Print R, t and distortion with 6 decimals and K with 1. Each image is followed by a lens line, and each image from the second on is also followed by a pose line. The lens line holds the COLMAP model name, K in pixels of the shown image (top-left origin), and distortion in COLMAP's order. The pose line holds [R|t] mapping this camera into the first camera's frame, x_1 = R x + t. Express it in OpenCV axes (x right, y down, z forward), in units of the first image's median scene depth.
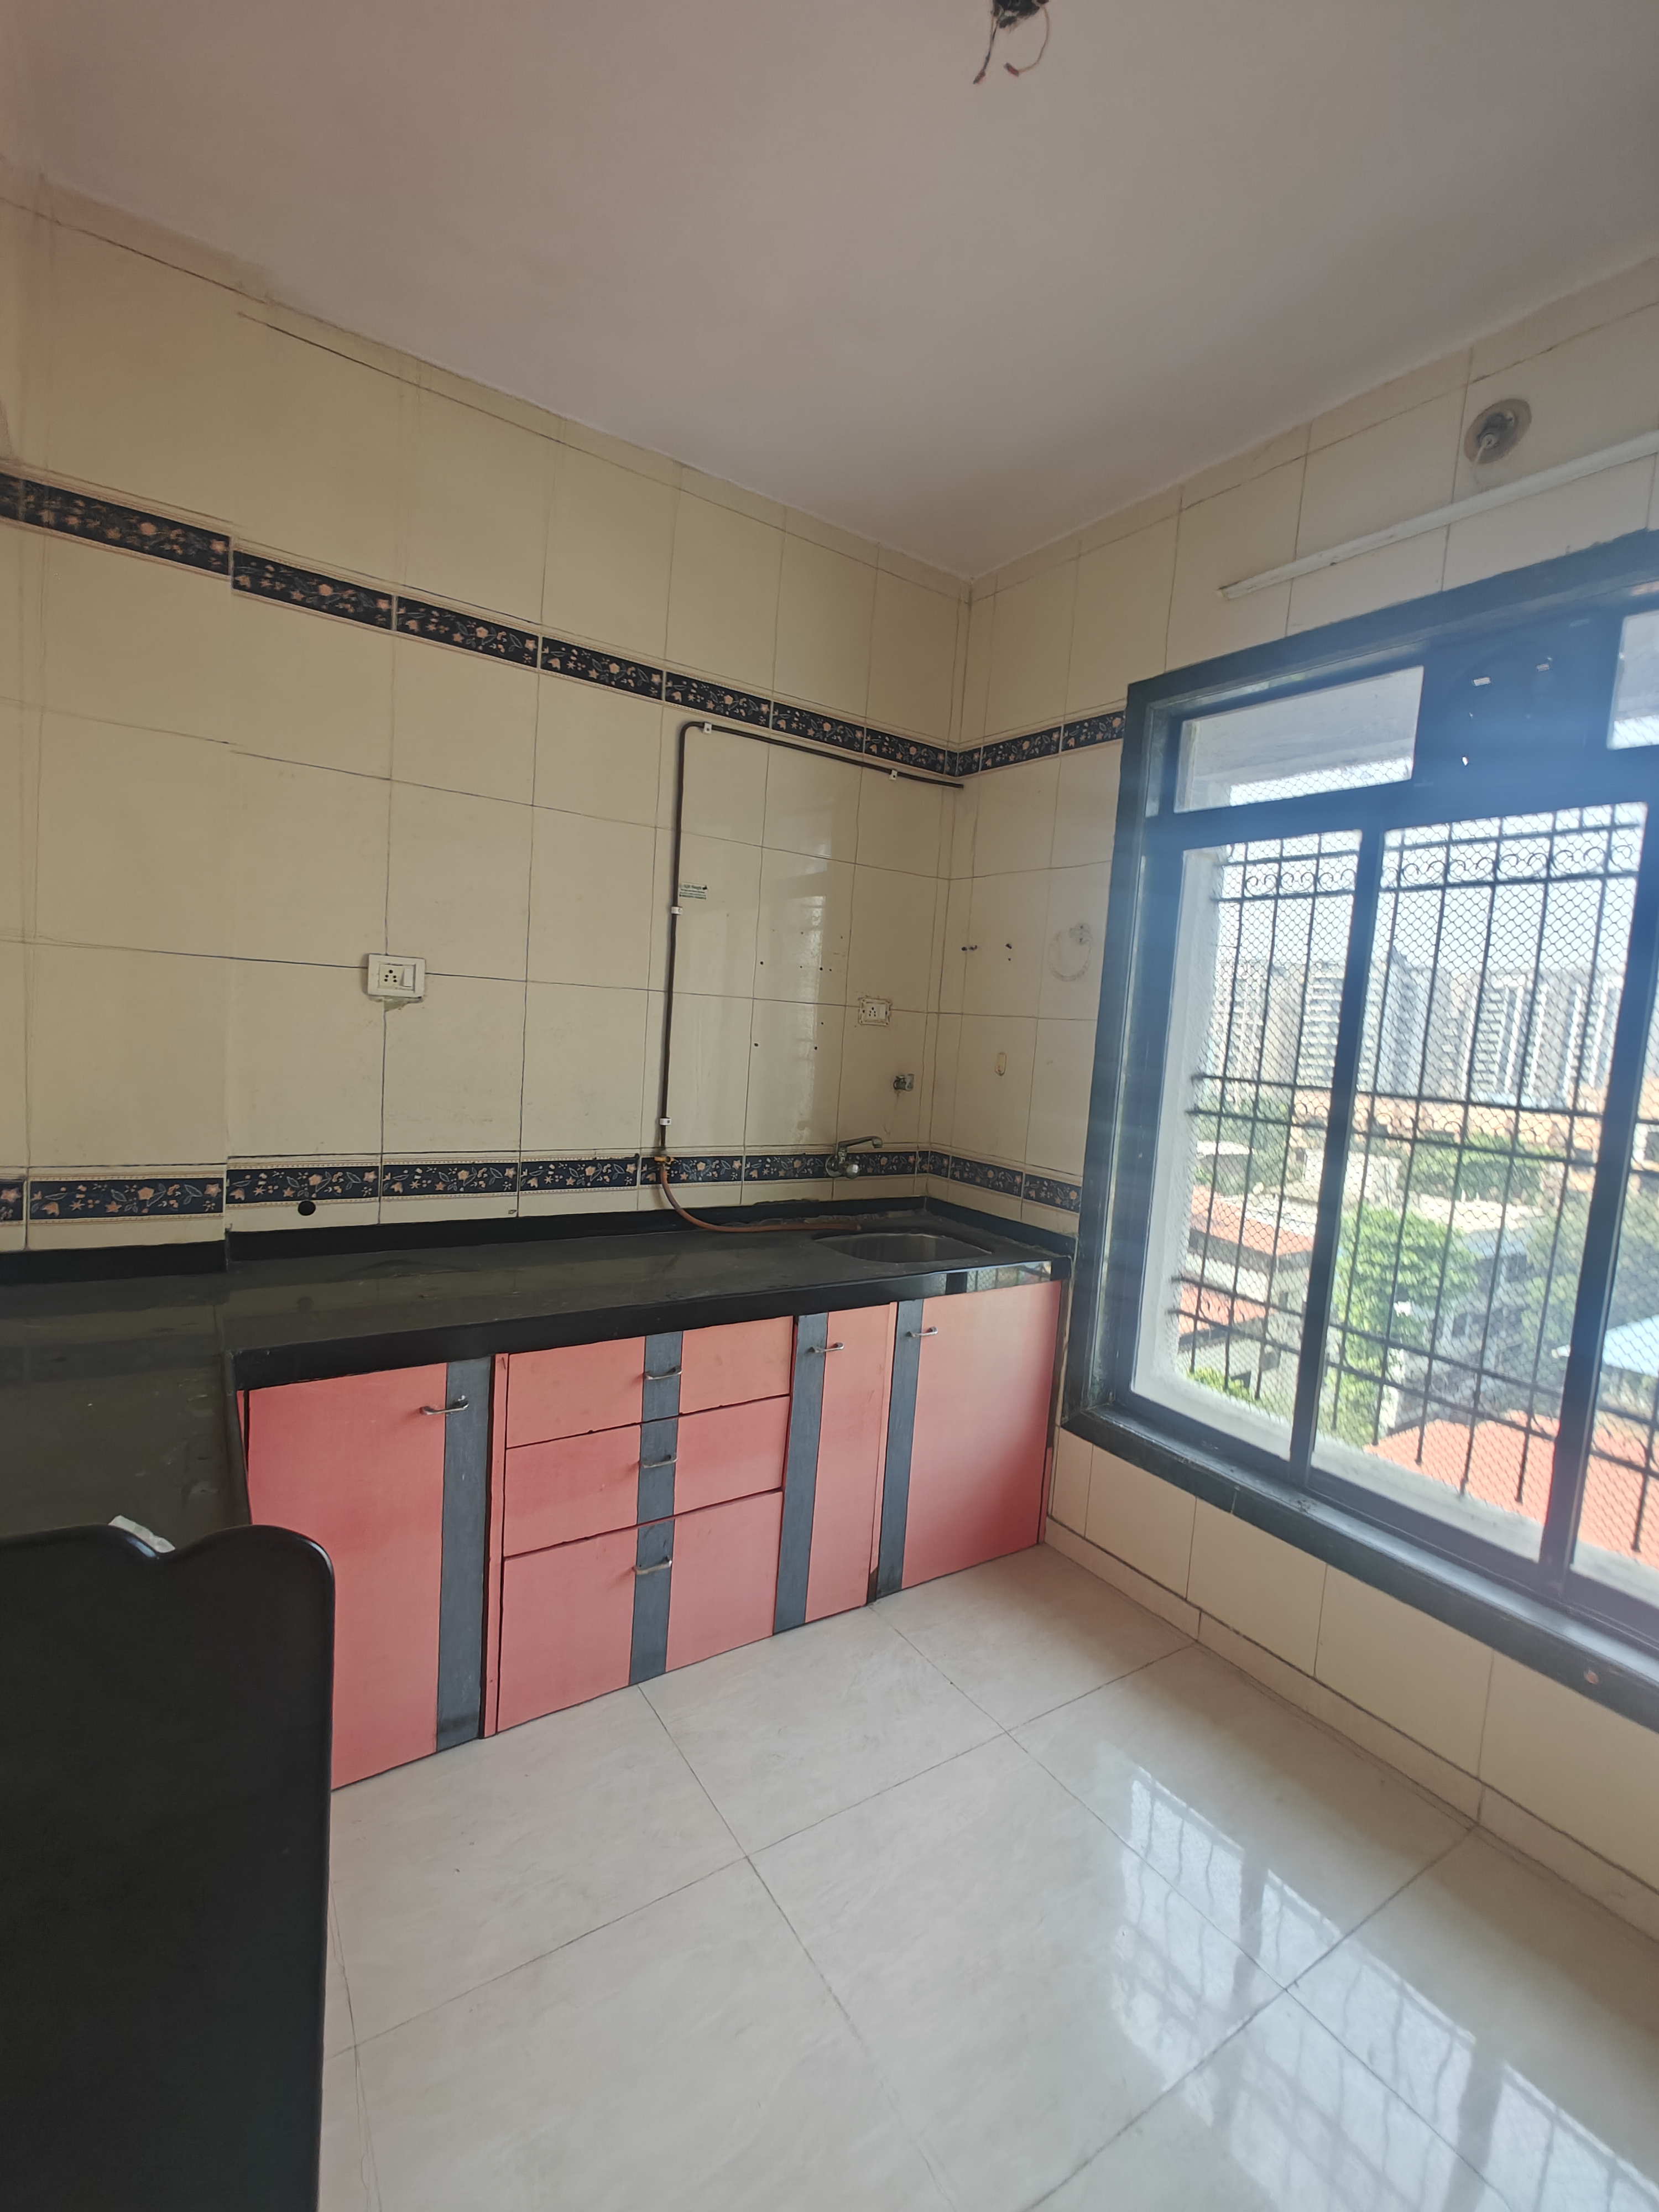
lens RADIAL K [[946.9, 0, 836.7], [0, 946.9, 1106.9], [0, 0, 1]] dist [-0.001311, 0.001834]
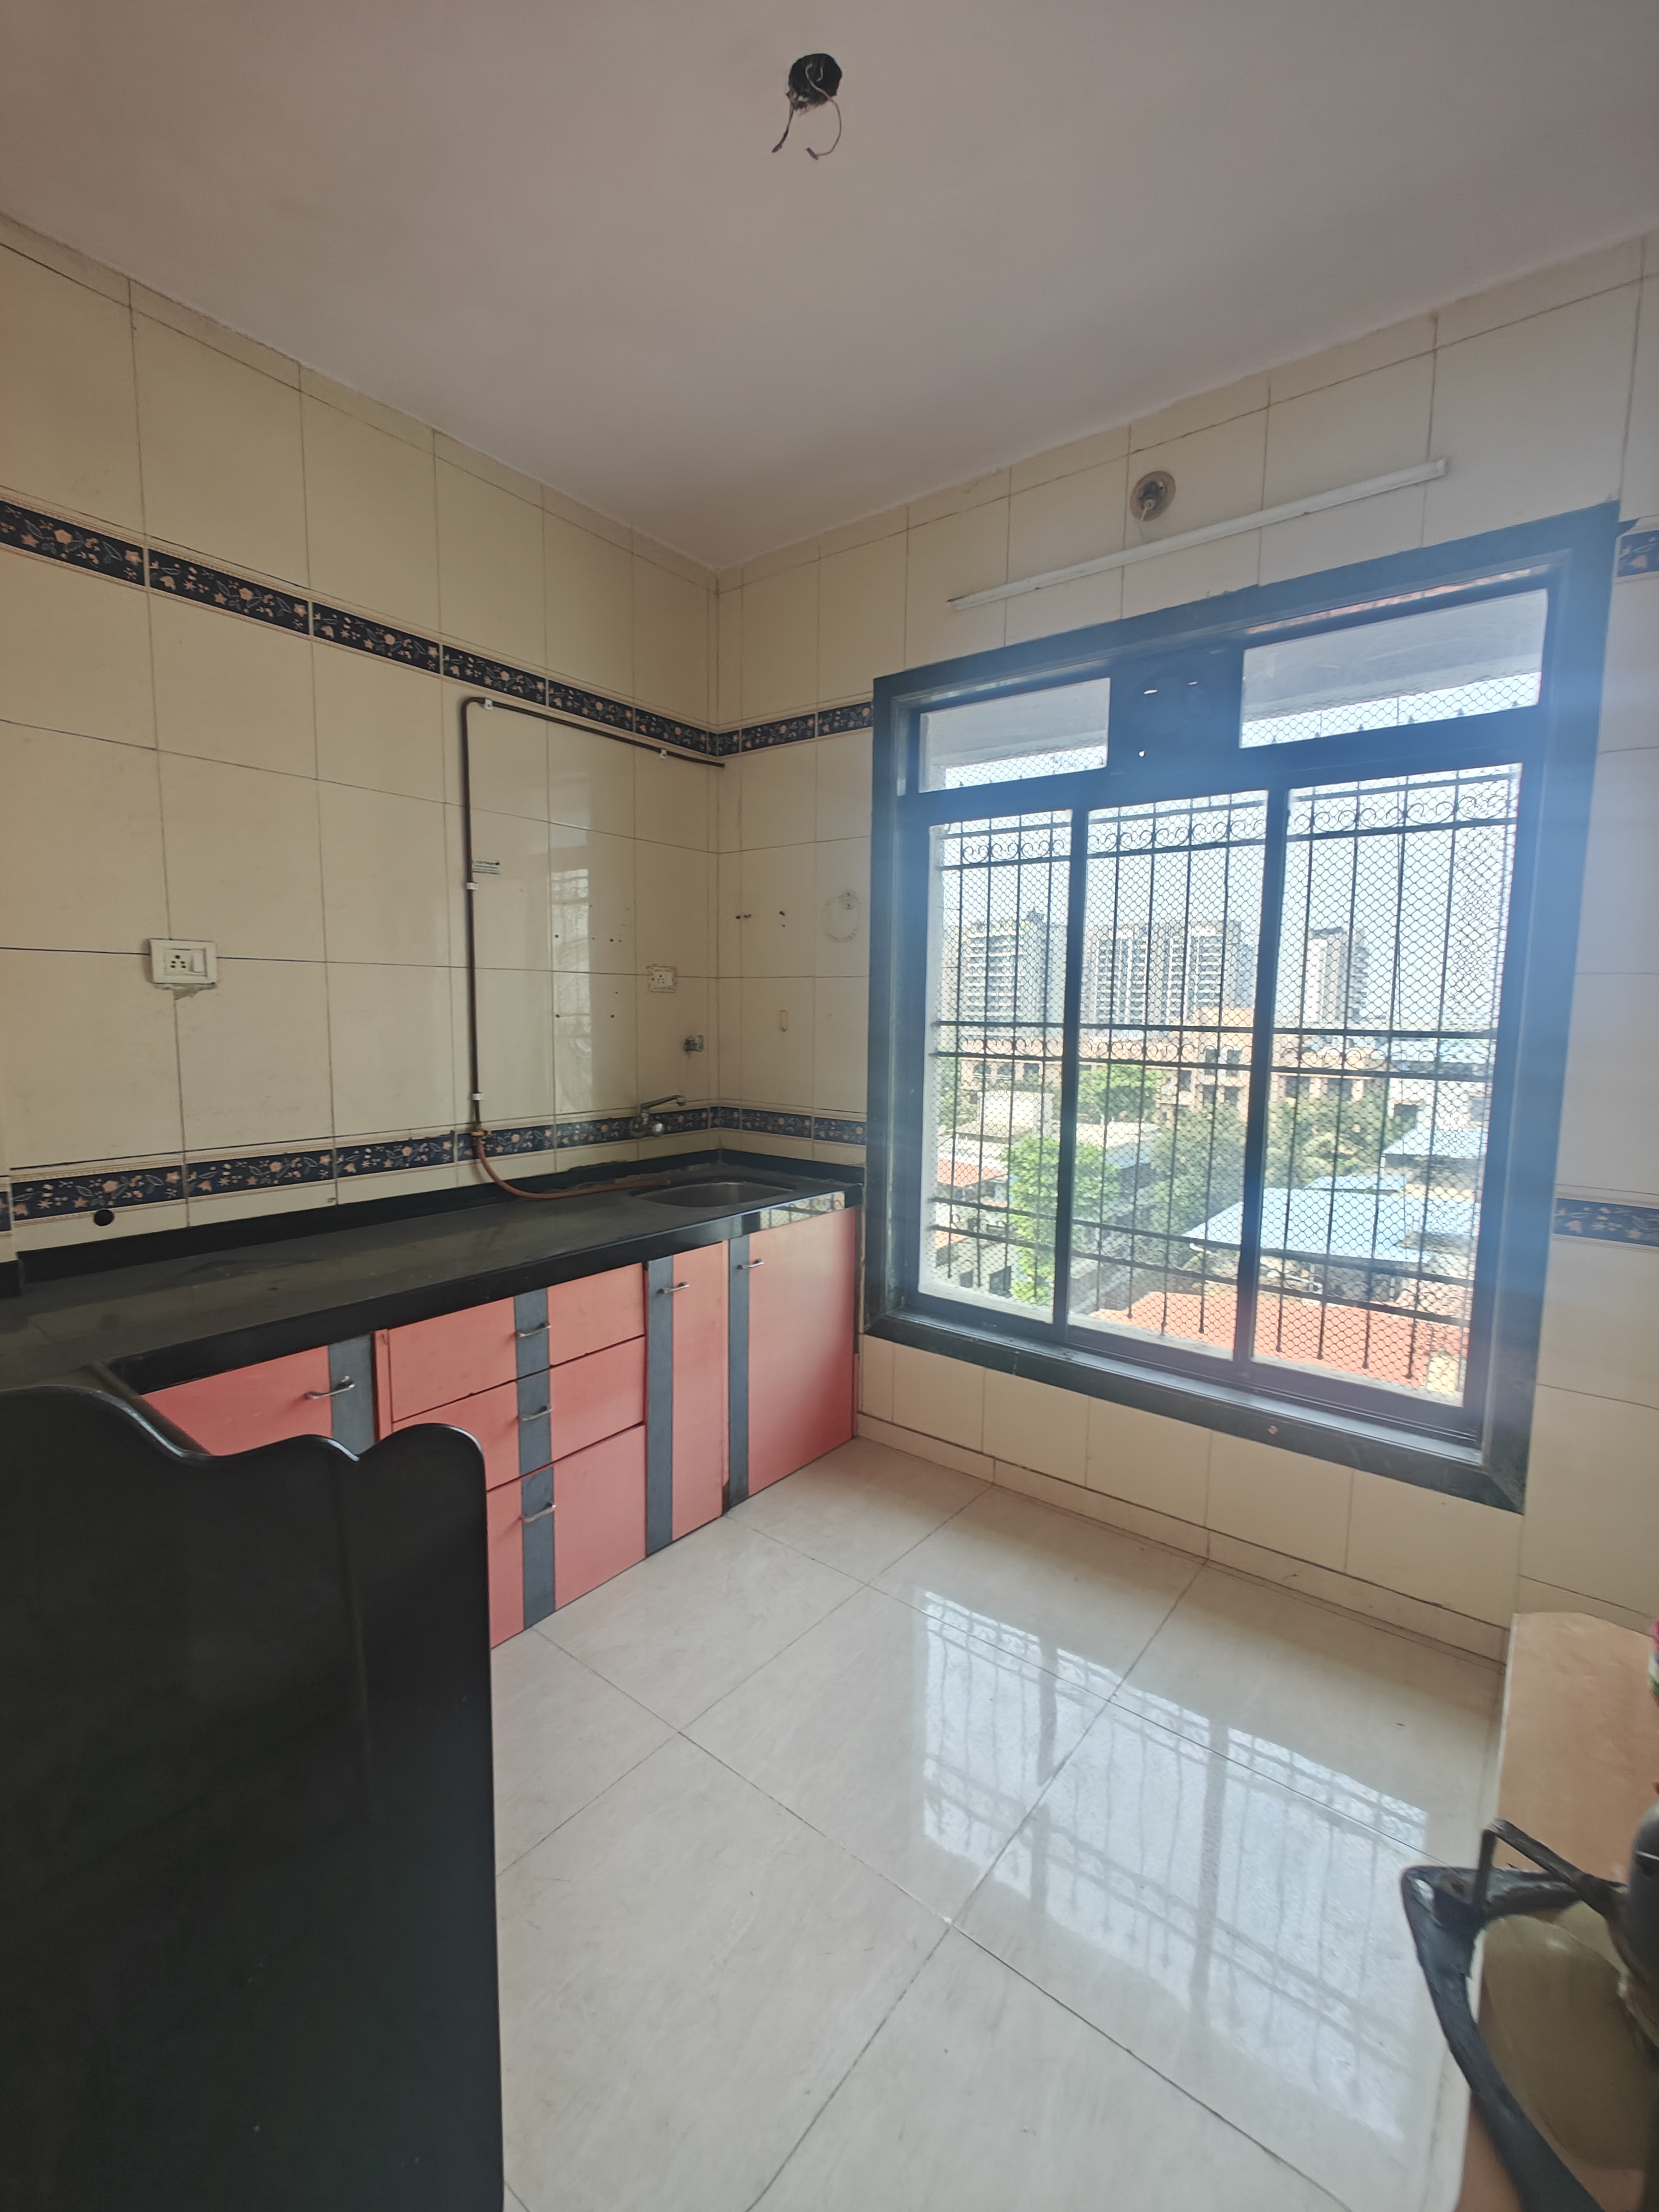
lens RADIAL K [[946.9, 0, 820.8], [0, 946.9, 1107.7], [0, 0, 1]] dist [-0.001311, 0.001834]
pose [[0.949524, -0.089715, 0.300593, -0.146656], [0.080857, 0.995848, 0.041809, 0.015767], [-0.303096, -0.015393, 0.952836, -0.077851]]
